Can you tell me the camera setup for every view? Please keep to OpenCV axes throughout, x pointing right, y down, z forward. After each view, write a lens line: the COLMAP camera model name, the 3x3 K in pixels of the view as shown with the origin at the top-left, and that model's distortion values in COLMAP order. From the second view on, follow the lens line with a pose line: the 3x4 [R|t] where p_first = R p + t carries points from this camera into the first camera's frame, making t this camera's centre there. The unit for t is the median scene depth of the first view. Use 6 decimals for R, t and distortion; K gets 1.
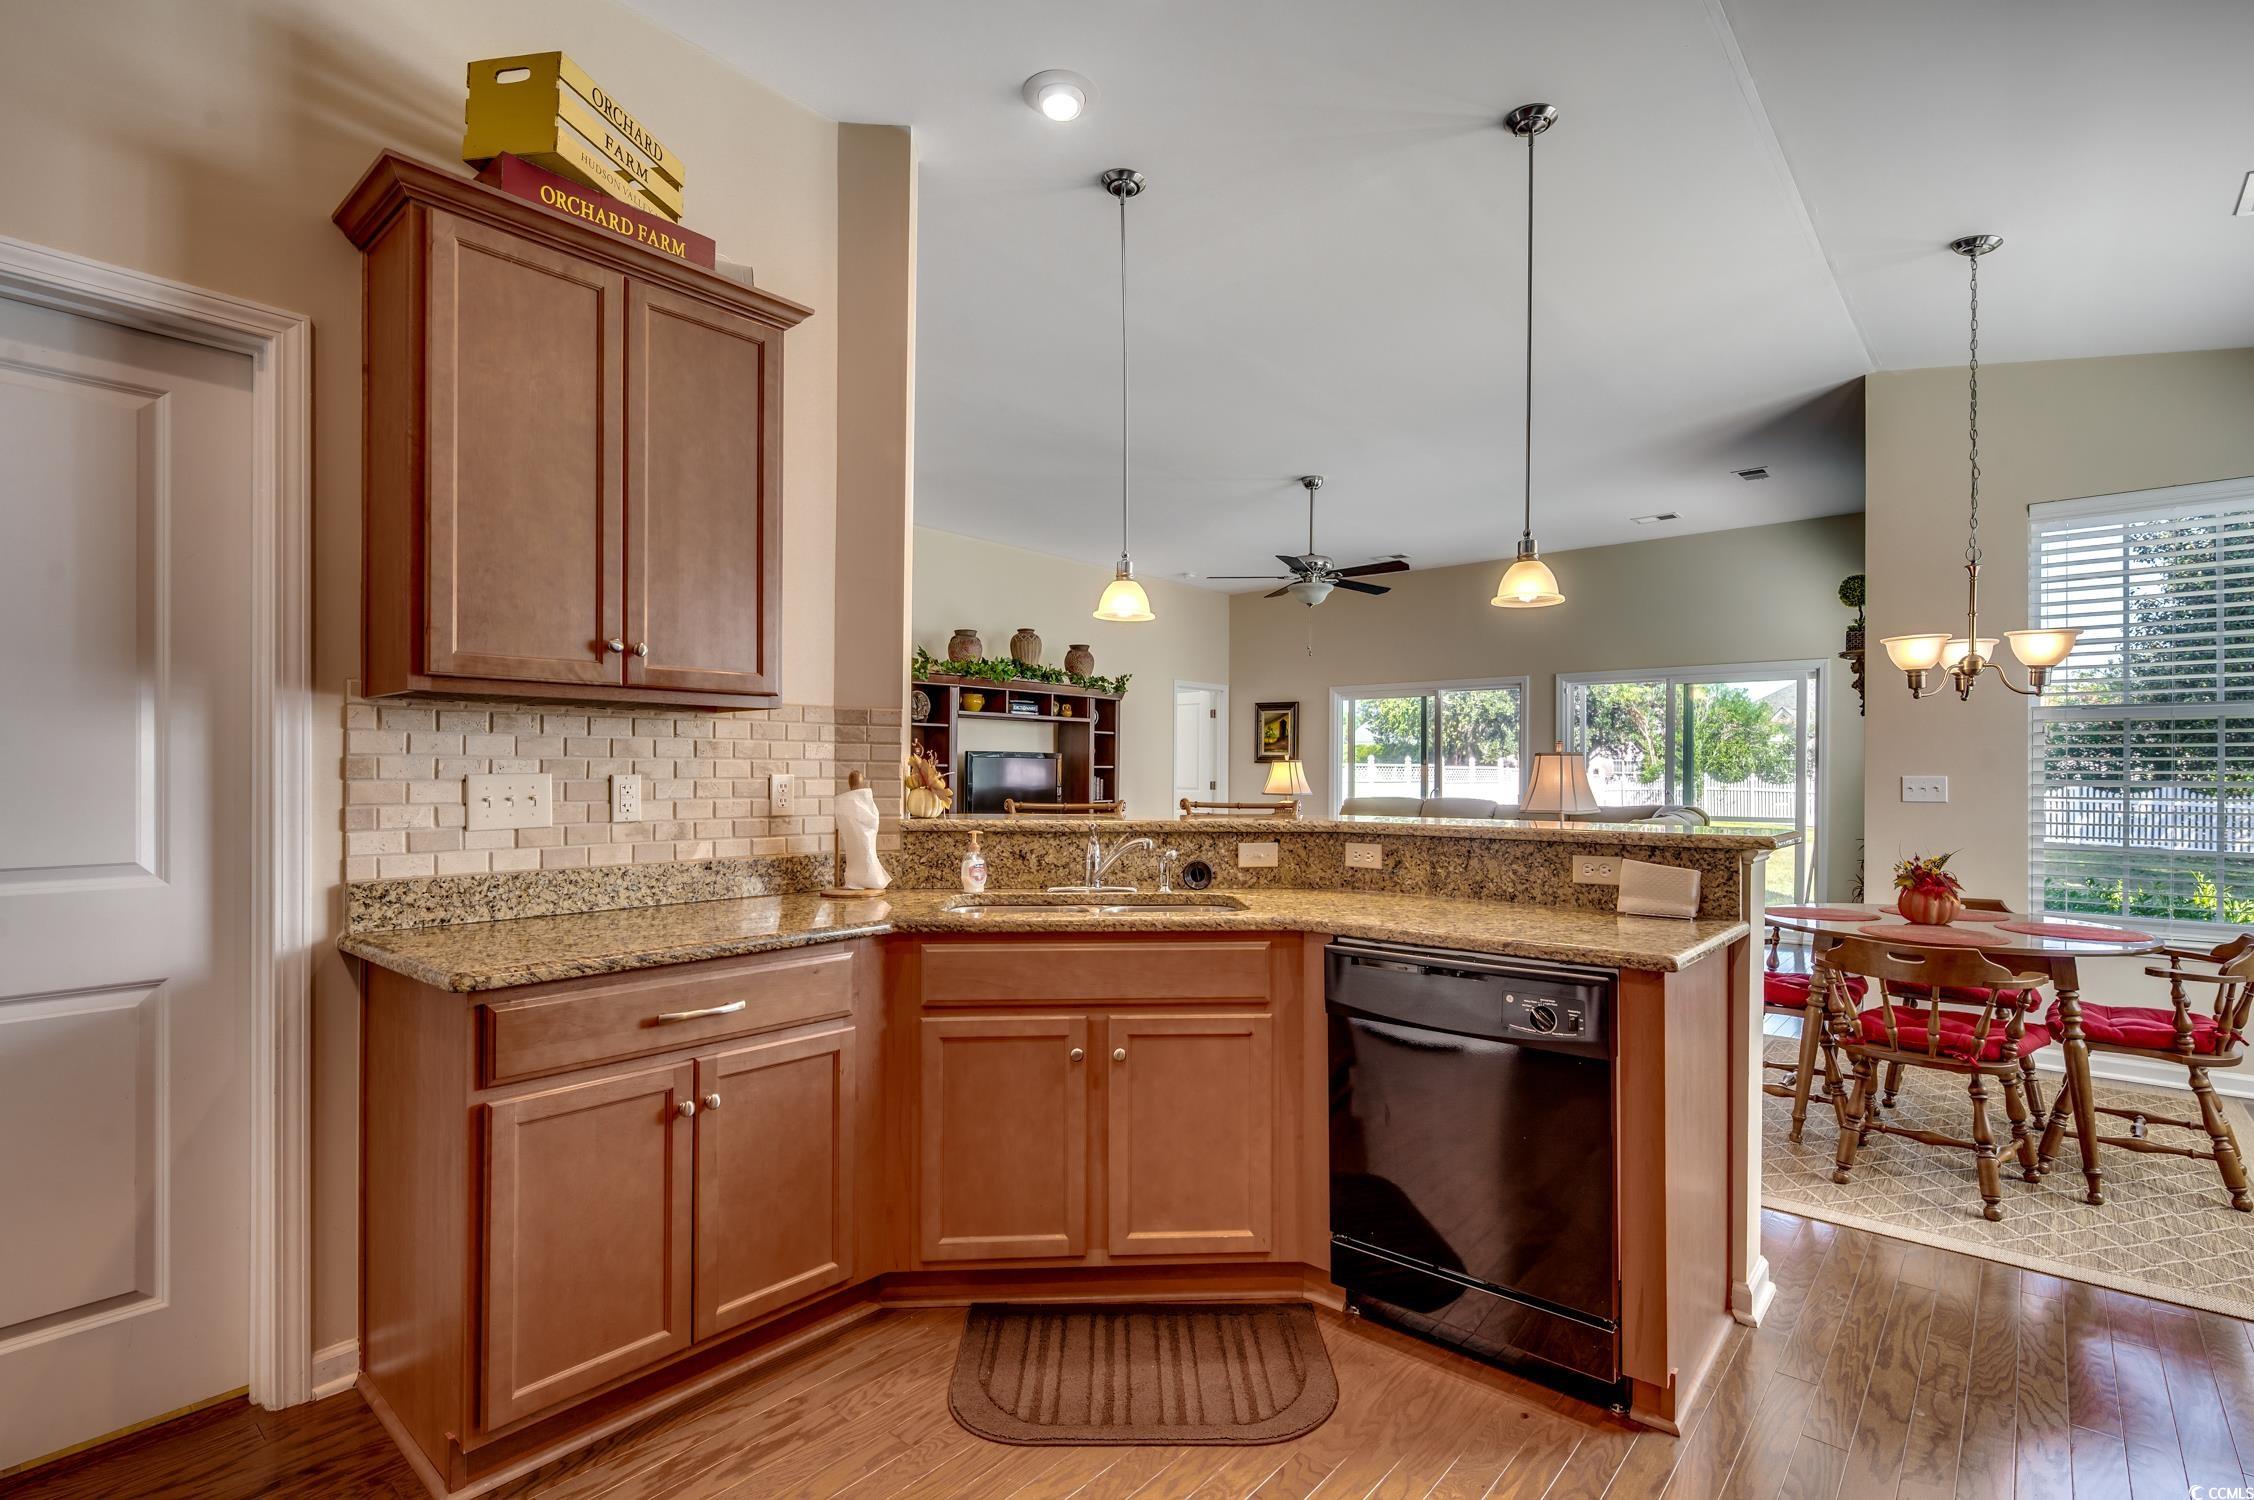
lens RADIAL K [[1050.8, 0, 1129.9], [0, 1050.8, 767.3], [0, 0, 1]] dist [-0.000004, -0.001001]
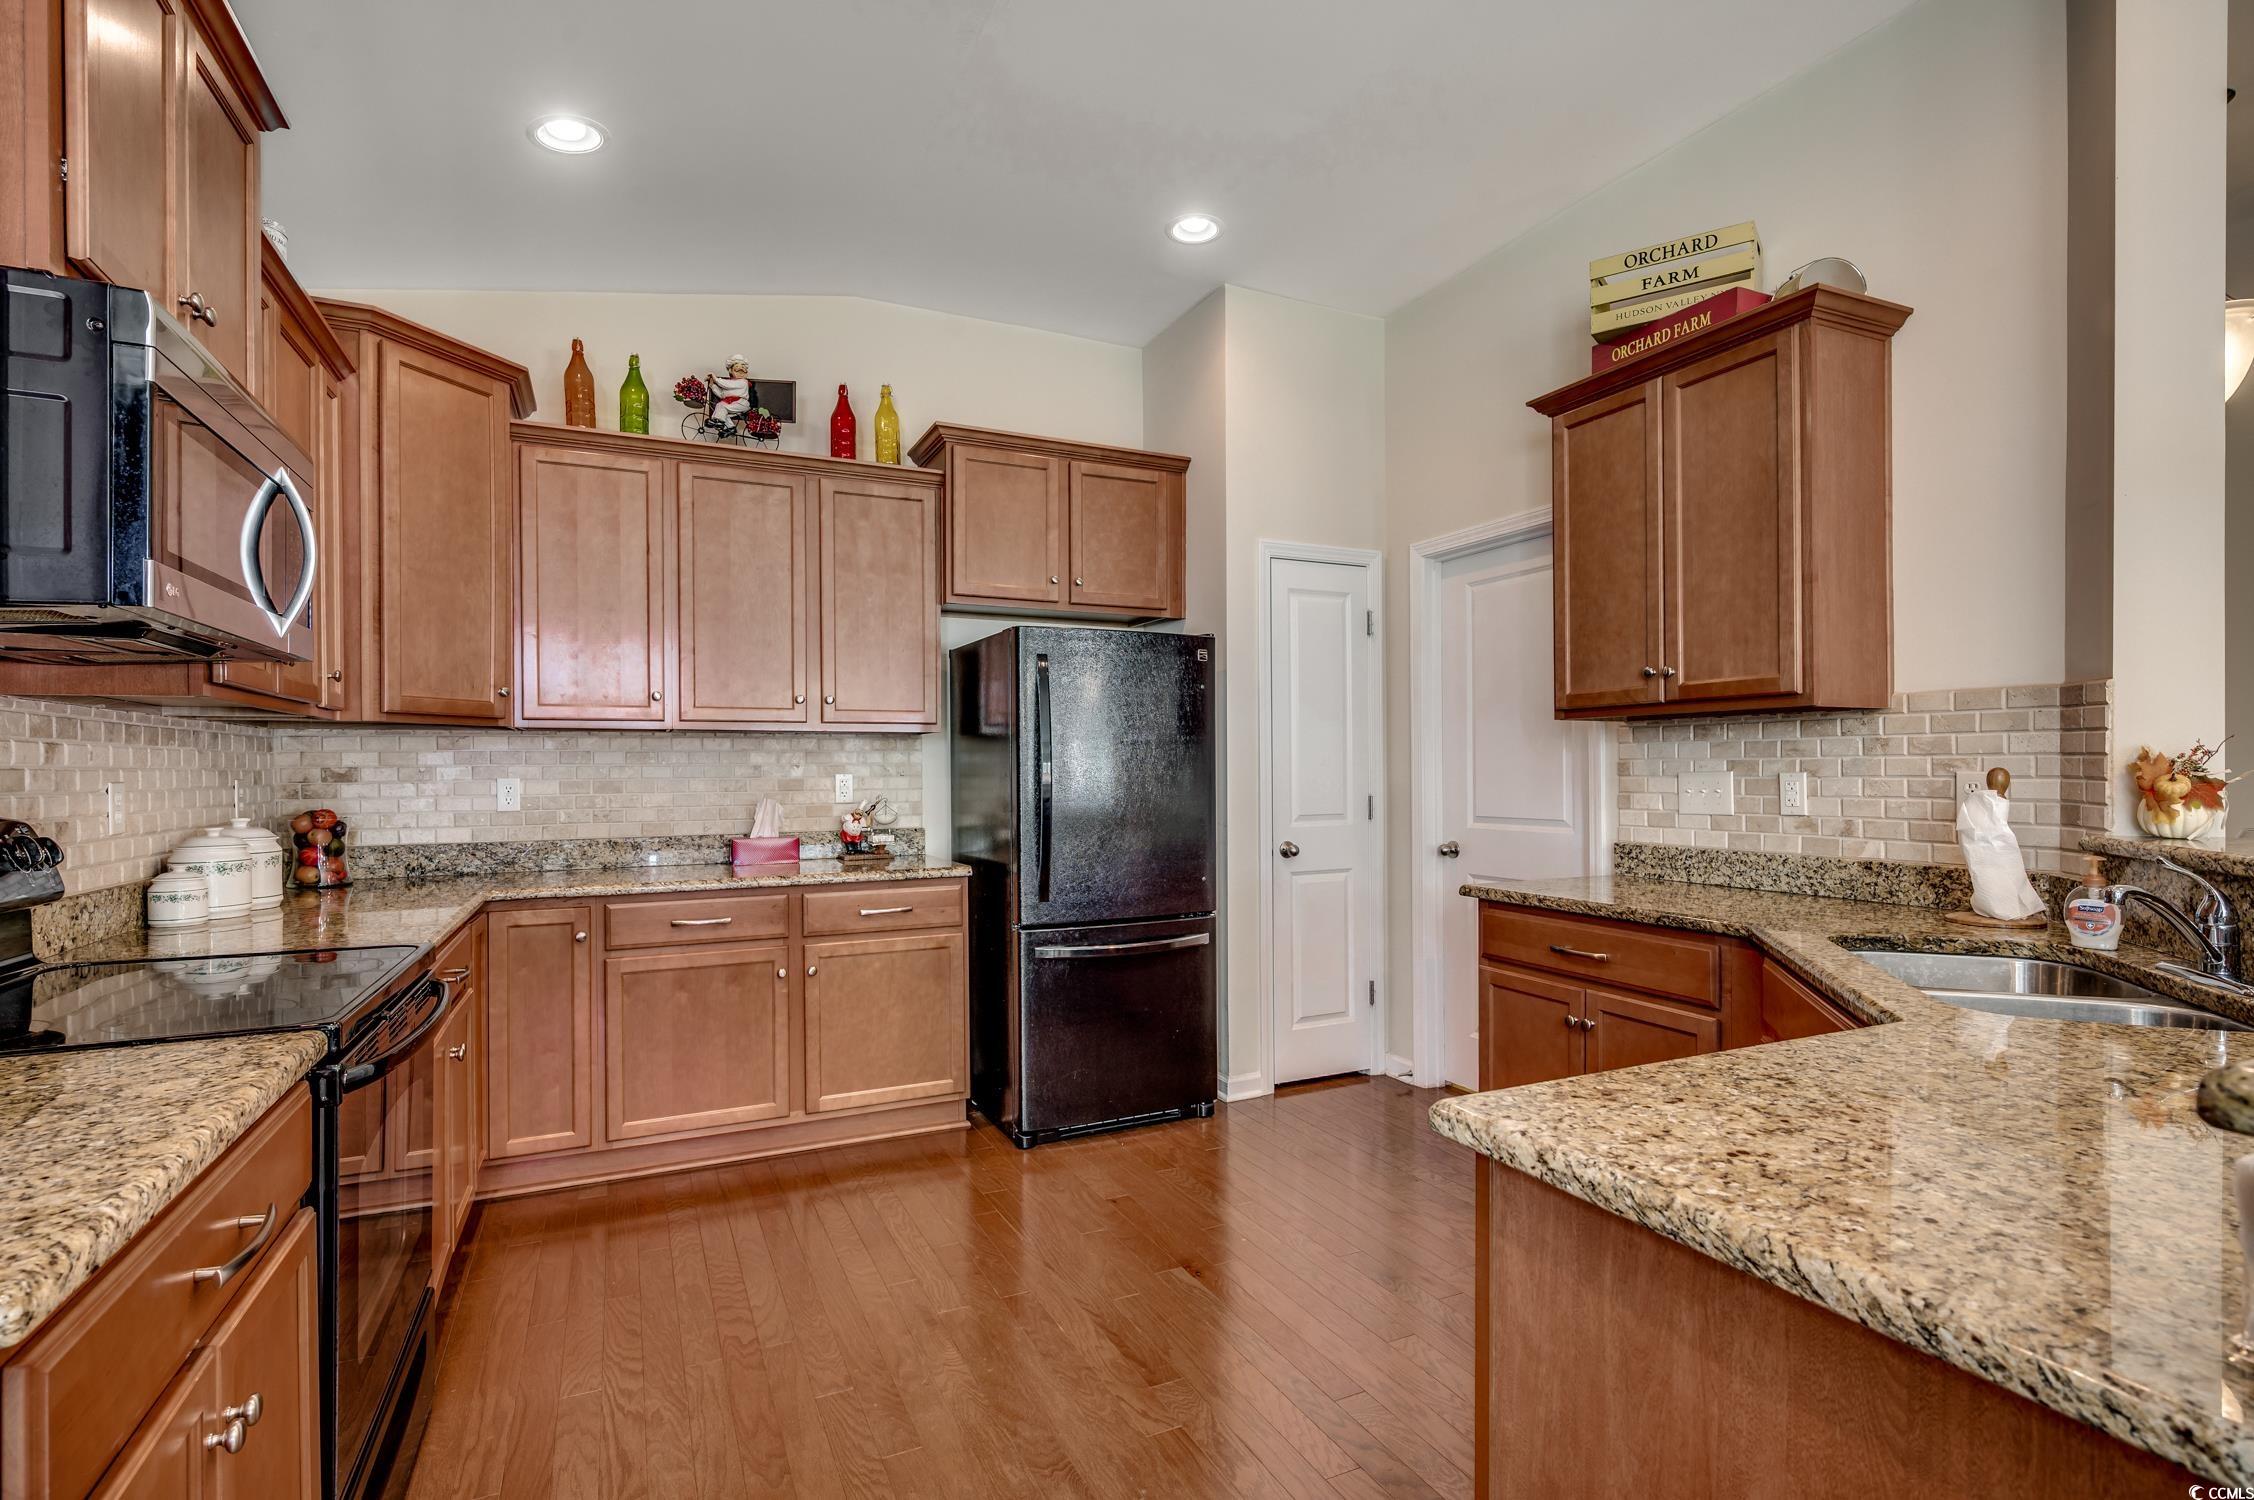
lens RADIAL K [[1050.8, 0, 1129.9], [0, 1050.8, 767.3], [0, 0, 1]] dist [-0.000004, -0.001001]
pose [[-0.407851, -0.002656, -0.913045, 0.244878], [0.008738, 0.999939, -0.006812, 0.000873], [0.913007, -0.010757, -0.407802, 0.244854]]
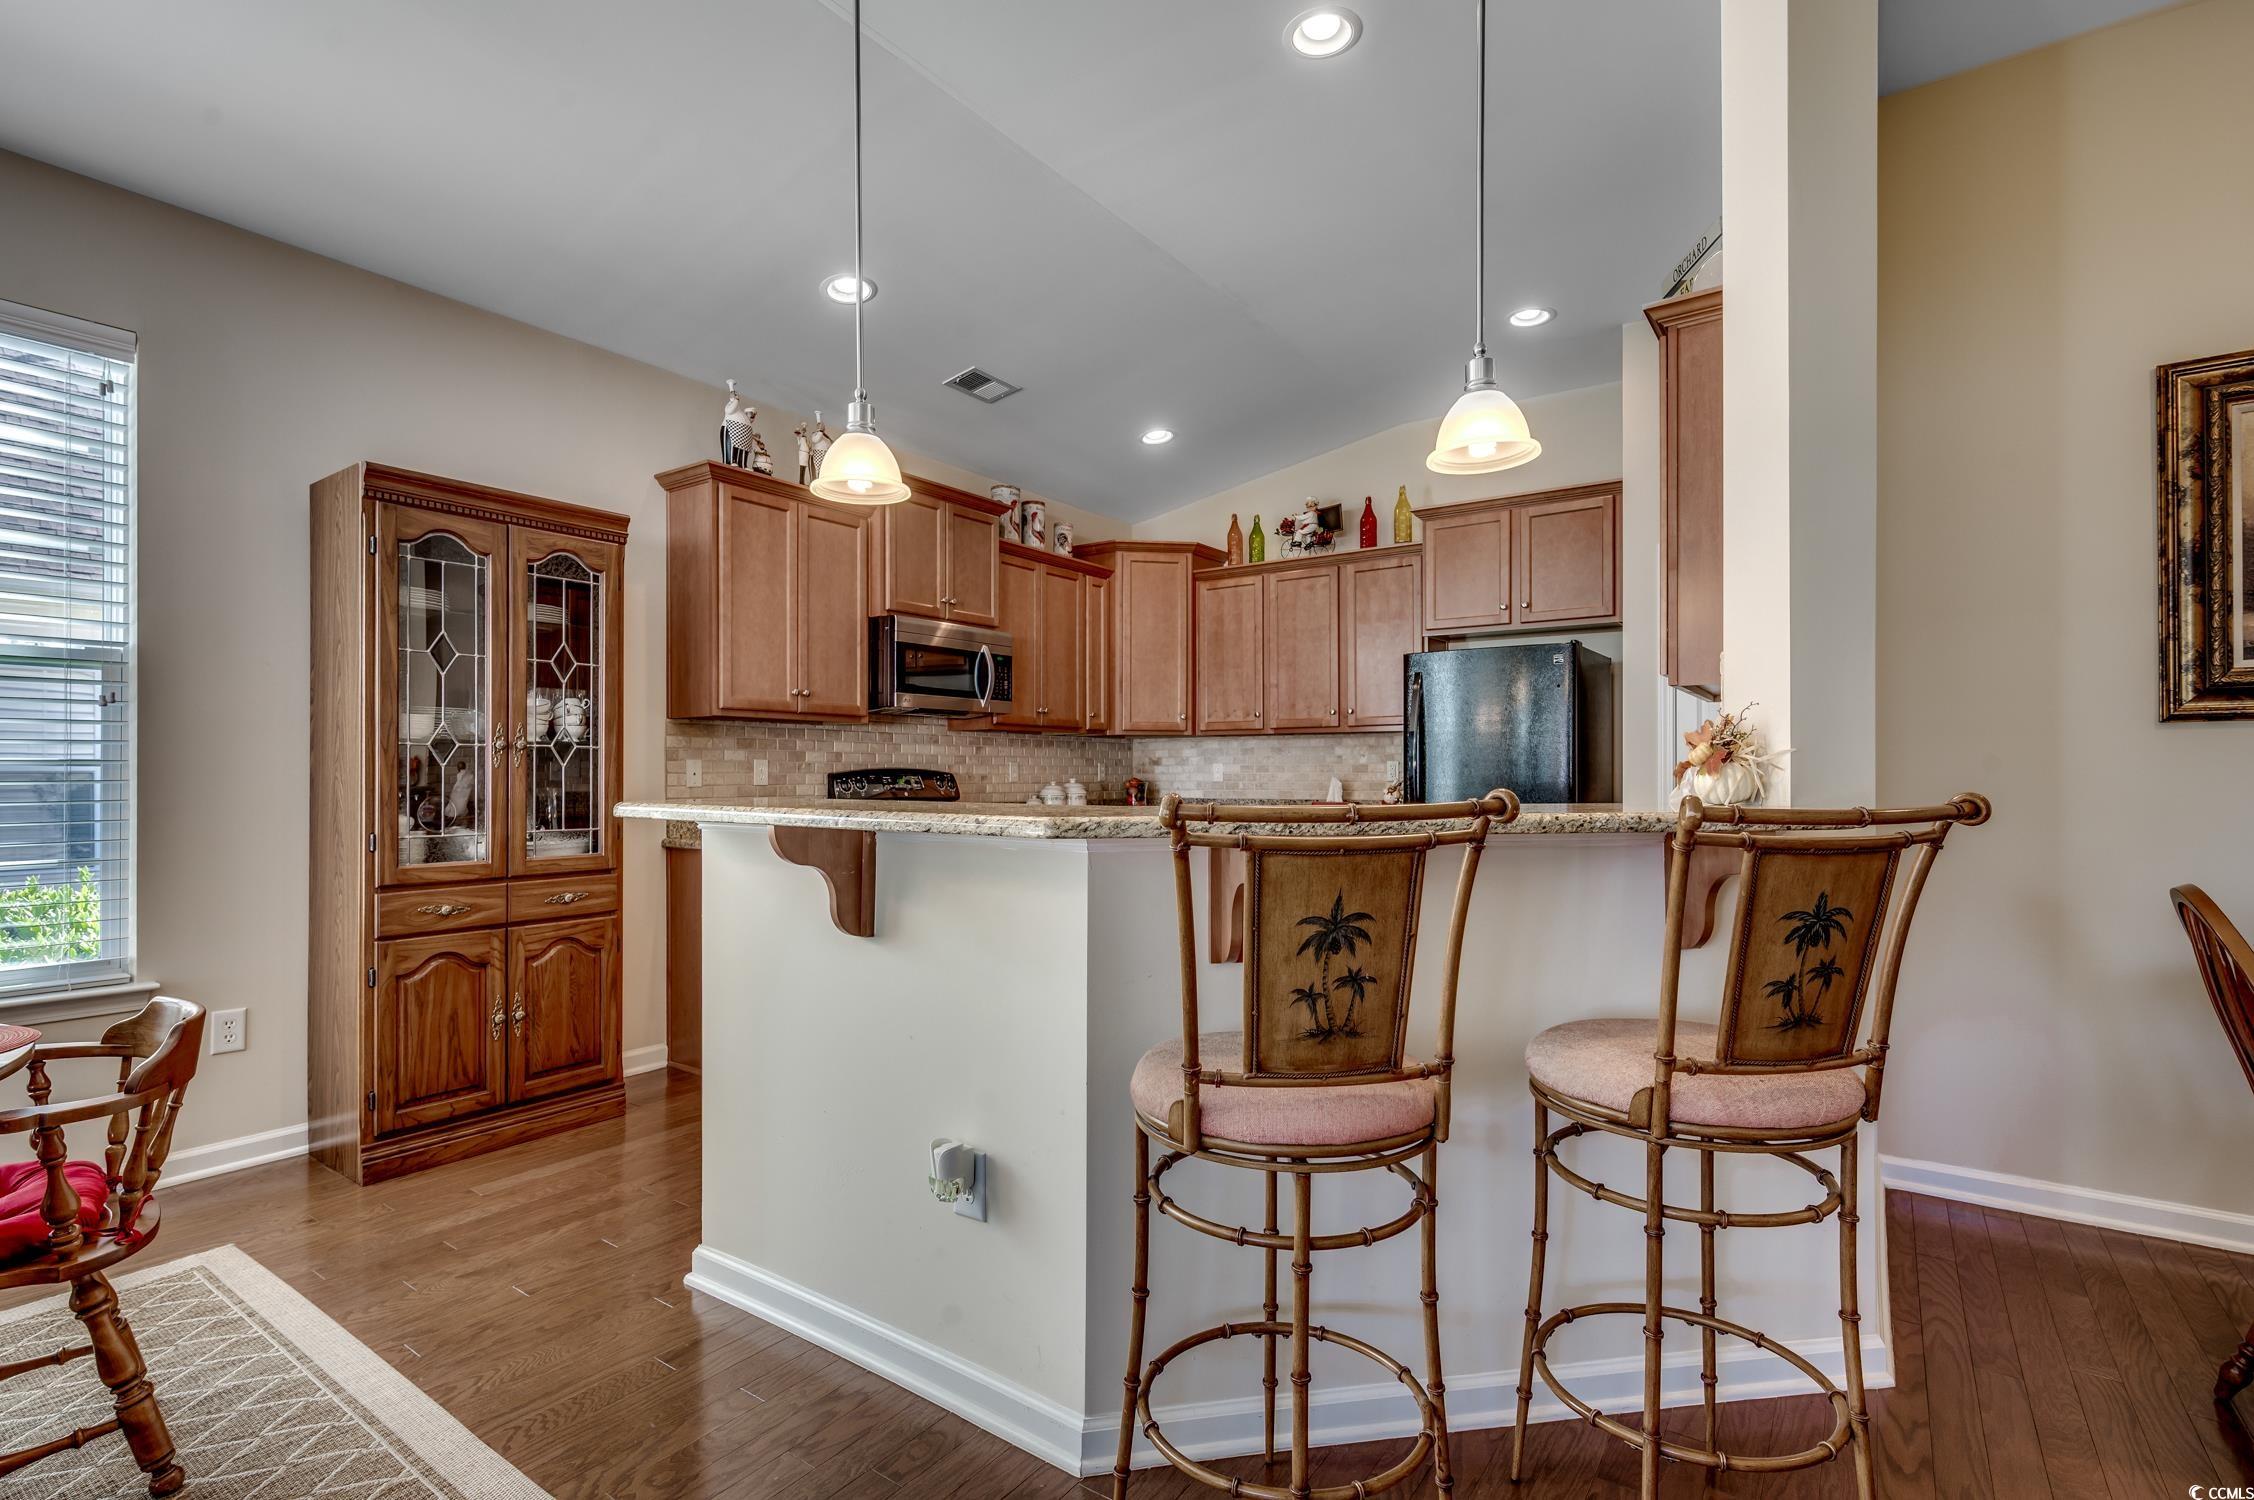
lens RADIAL K [[1050.8, 0, 1129.9], [0, 1050.8, 767.3], [0, 0, 1]] dist [-0.000004, -0.001001]
pose [[-0.995684, -0.003471, -0.092748, 0.096737], [-0.002493, 0.999940, -0.010657, 0.011314], [0.092779, -0.010379, -0.995633, 0.593051]]
